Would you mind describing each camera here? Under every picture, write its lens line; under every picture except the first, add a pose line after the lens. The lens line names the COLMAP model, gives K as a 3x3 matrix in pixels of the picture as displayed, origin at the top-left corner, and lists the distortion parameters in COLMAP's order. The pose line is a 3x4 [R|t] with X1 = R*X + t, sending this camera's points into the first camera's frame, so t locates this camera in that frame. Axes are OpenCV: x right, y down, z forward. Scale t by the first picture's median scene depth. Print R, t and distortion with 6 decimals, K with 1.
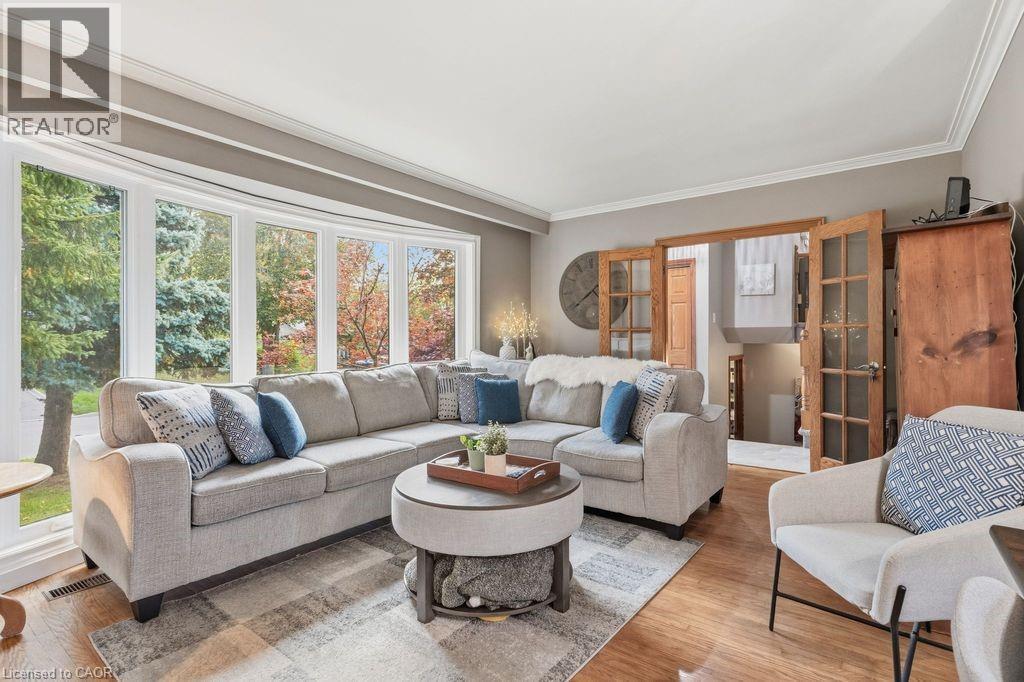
lens RADIAL K [[487.9, 0, 507.3], [0, 487.9, 338.0], [0, 0, 1]] dist [-0.001178, 0.000221]
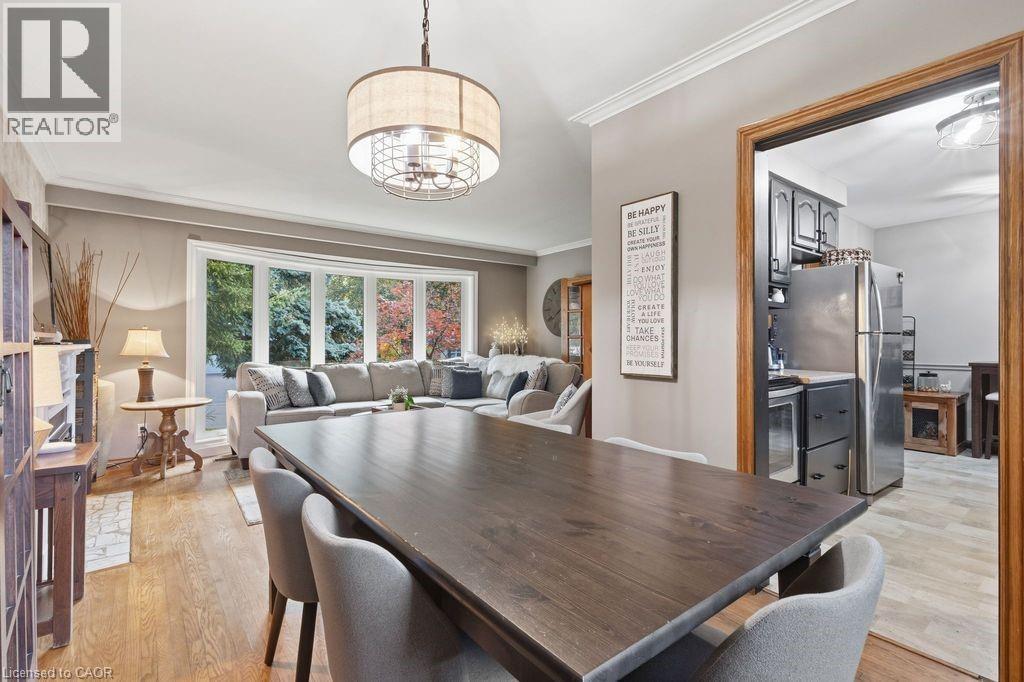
lens RADIAL K [[487.9, 0, 518.0], [0, 487.9, 341.4], [0, 0, 1]] dist [-0.001178, 0.000221]
pose [[0.962335, 0.000777, -0.271865, 0.544814], [-0.002084, 0.999988, -0.004520, 0.001536], [0.271858, 0.004916, 0.962325, -0.415202]]
